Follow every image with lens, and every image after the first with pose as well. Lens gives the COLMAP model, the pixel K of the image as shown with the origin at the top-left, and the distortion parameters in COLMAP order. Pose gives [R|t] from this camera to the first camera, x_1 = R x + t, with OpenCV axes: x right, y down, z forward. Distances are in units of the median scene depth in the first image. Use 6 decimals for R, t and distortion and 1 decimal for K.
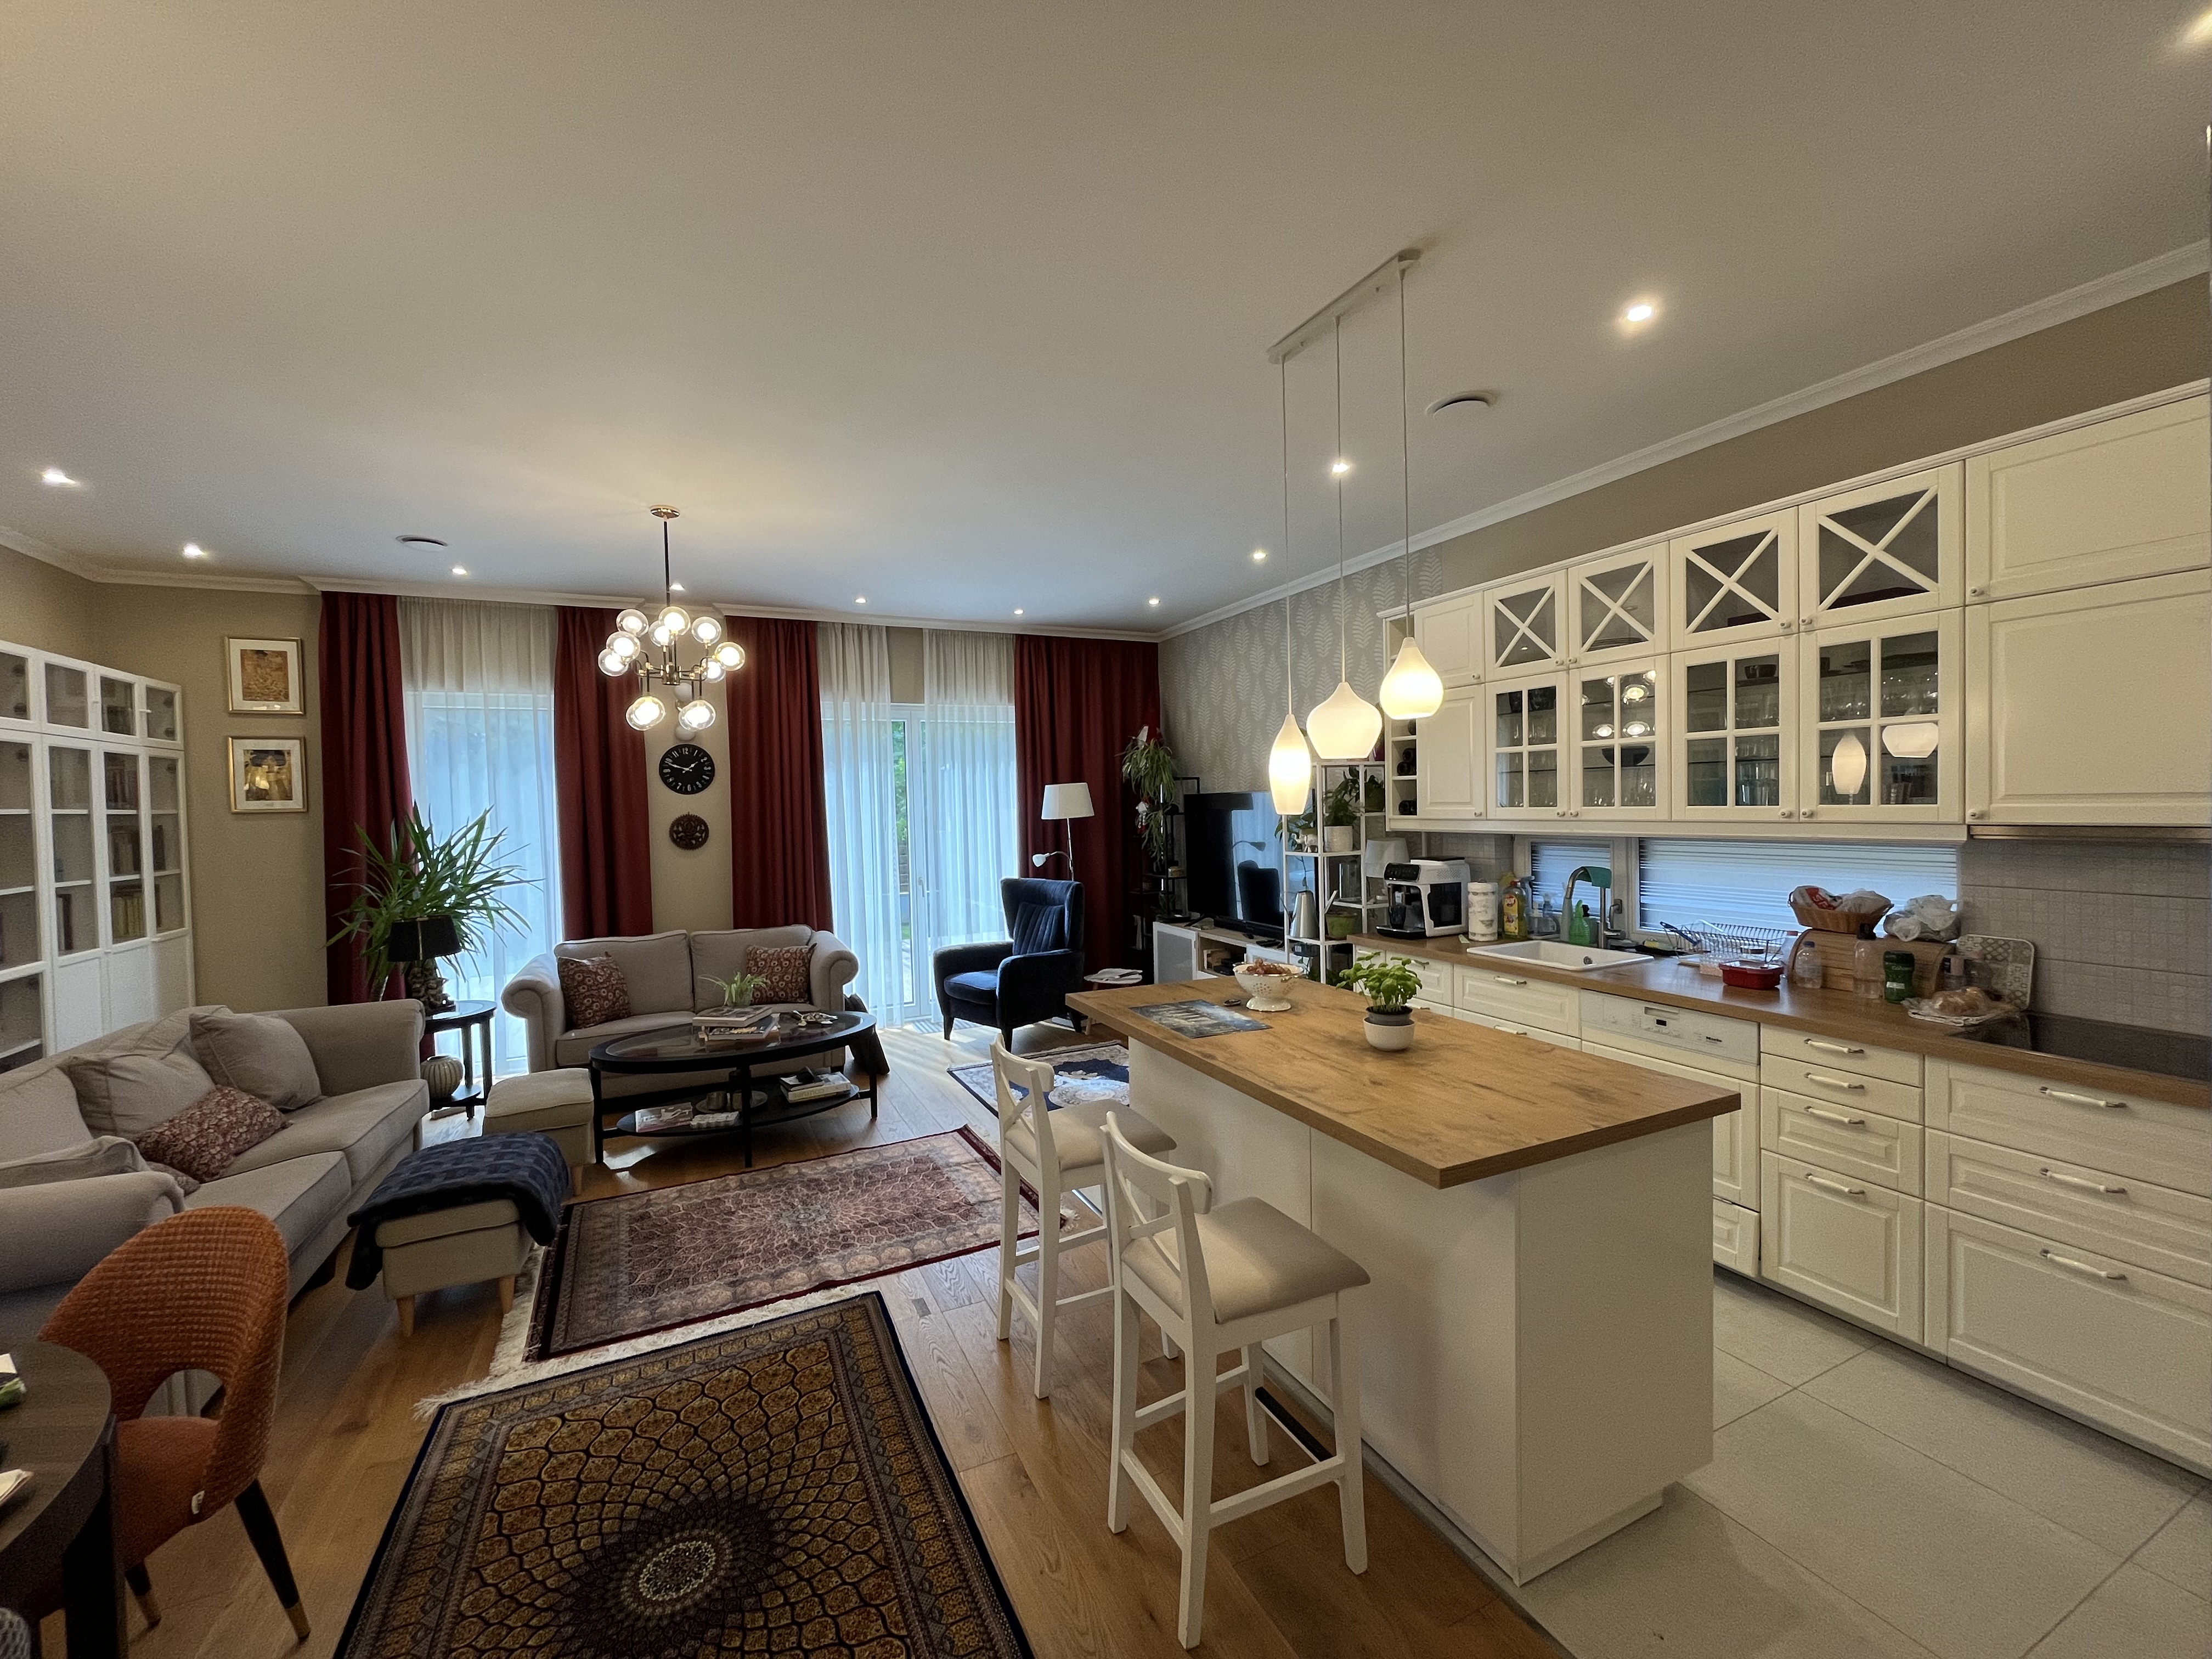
lens RADIAL K [[890.6, 0, 1098.2], [0, 890.6, 826.2], [0, 0, 1]] dist [-0.002061, -0.000157]
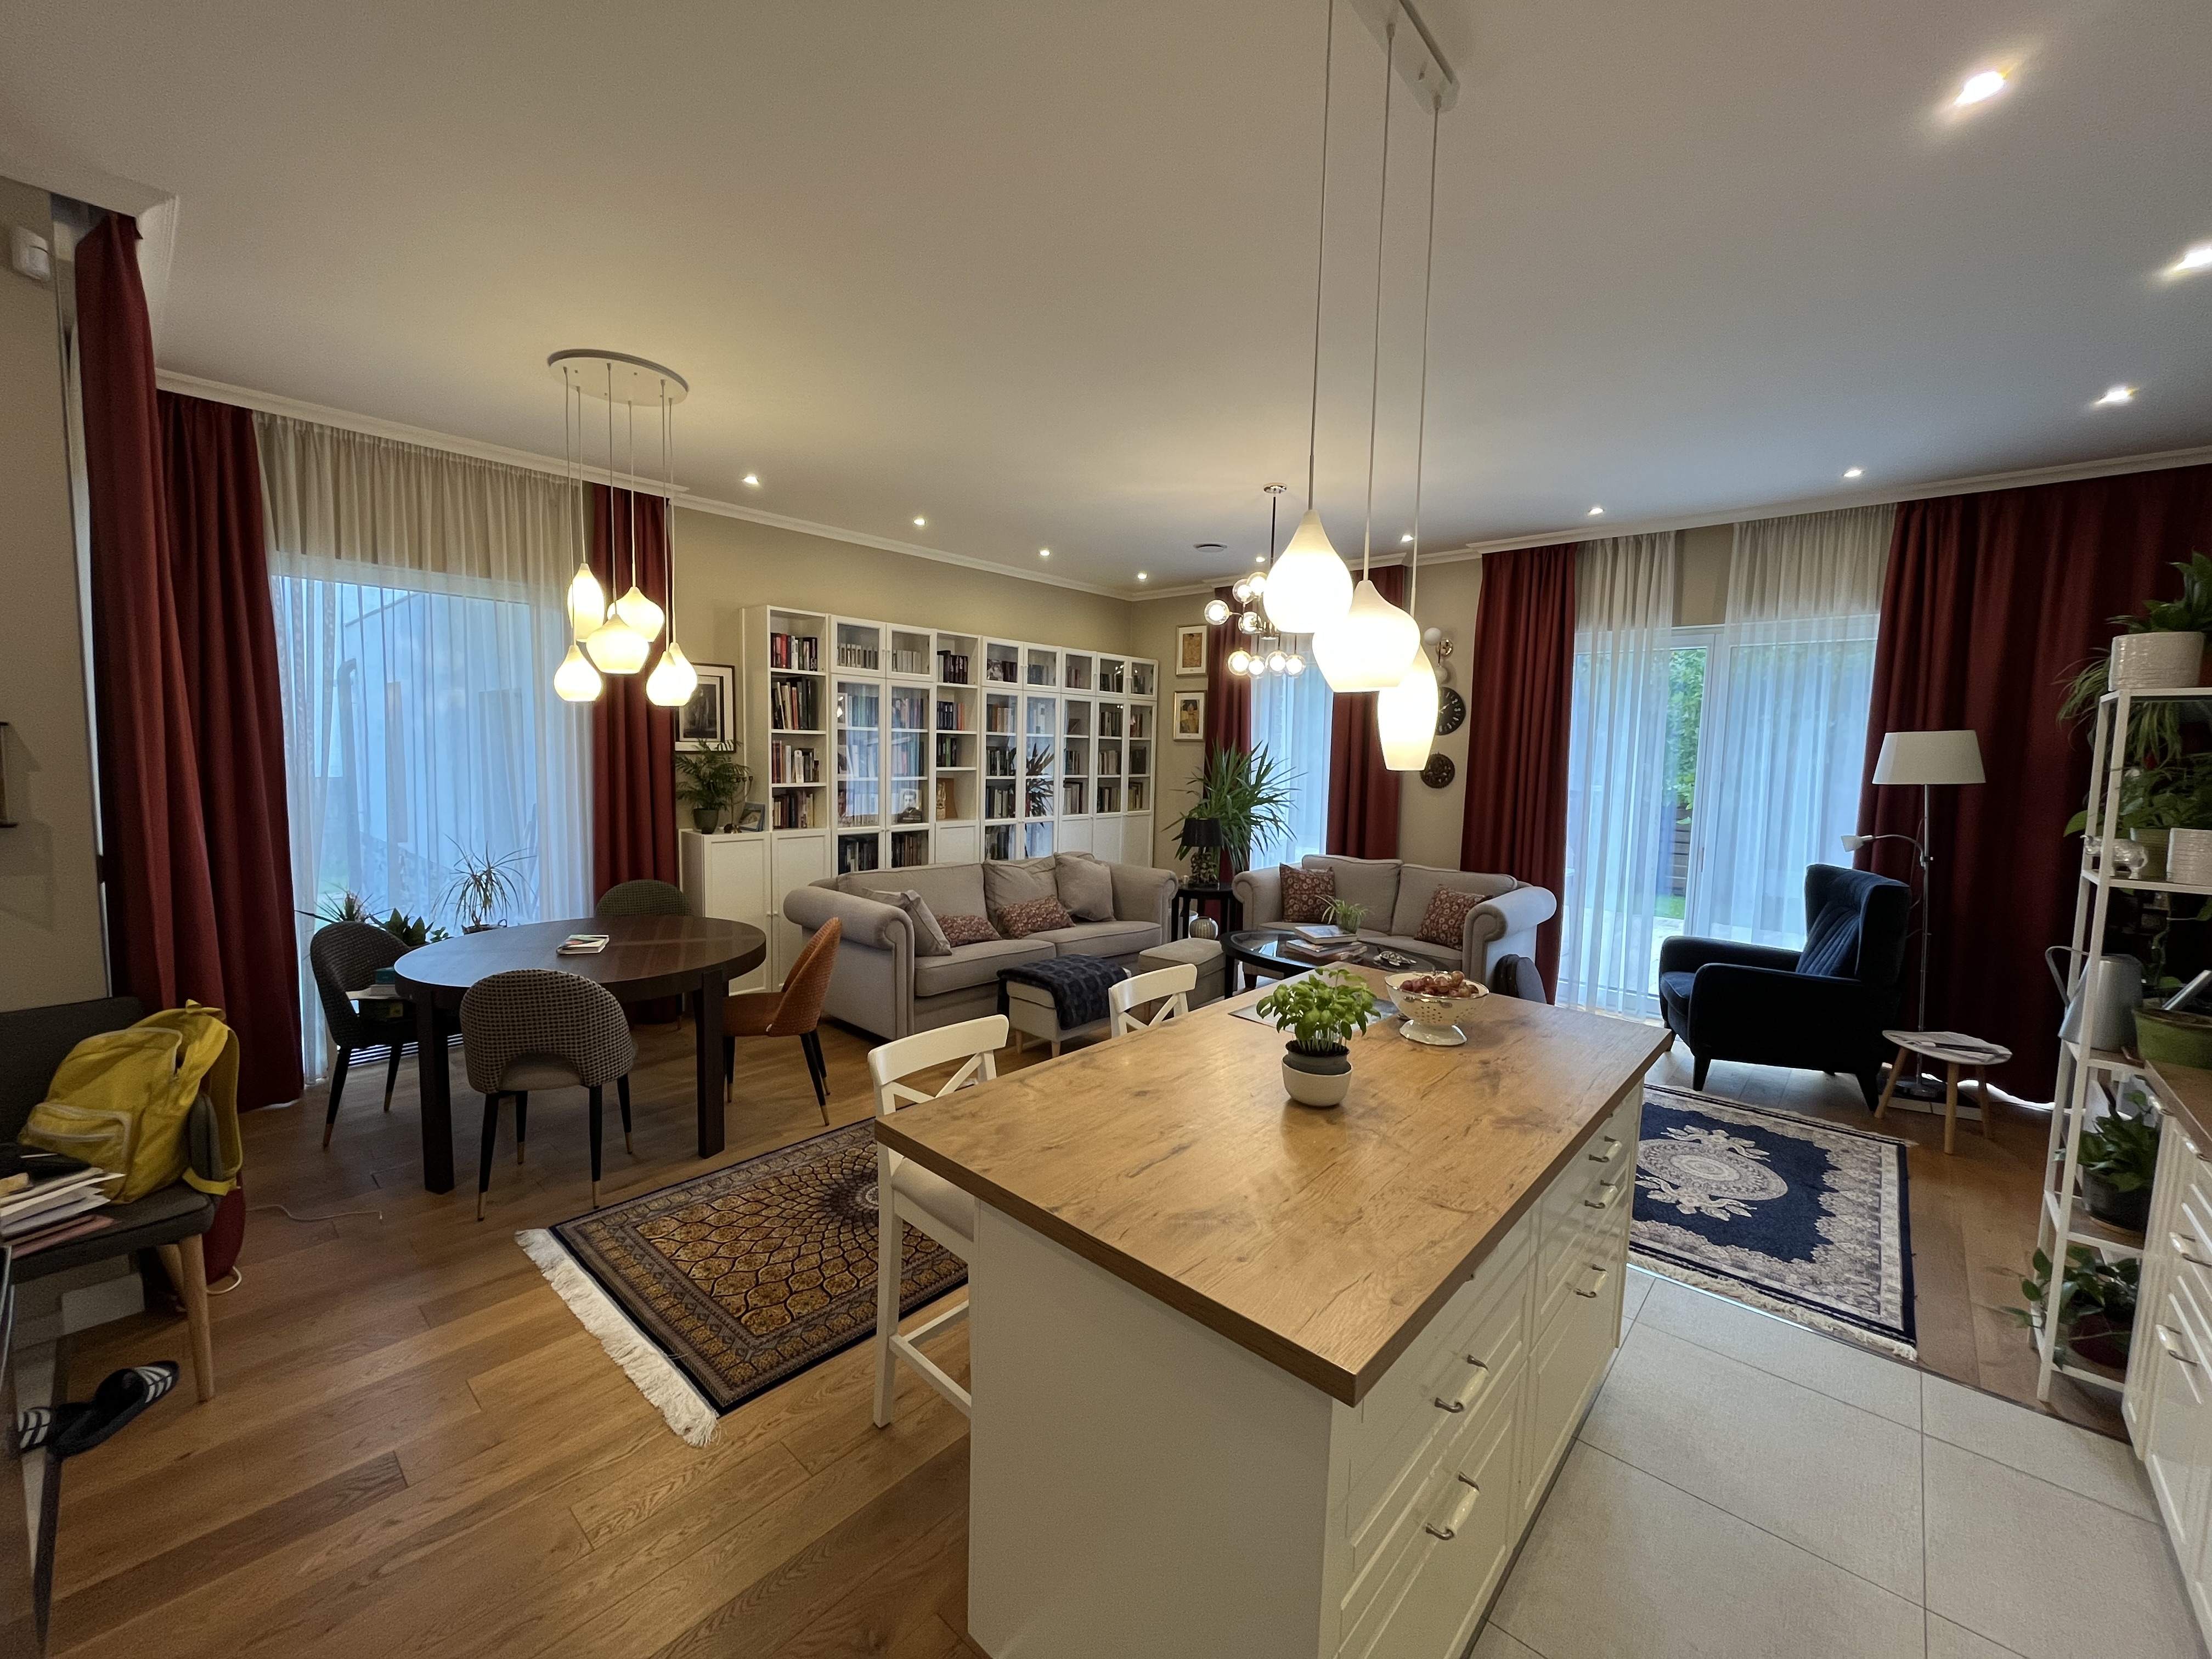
lens RADIAL K [[890.6, 0, 1094.8], [0, 890.6, 829.7], [0, 0, 1]] dist [-0.002061, -0.000157]
pose [[0.379384, 0.115862, -0.917957, 0.495474], [-0.054501, 0.993204, 0.102834, -0.015537], [0.923633, 0.011015, 0.383120, 0.315444]]
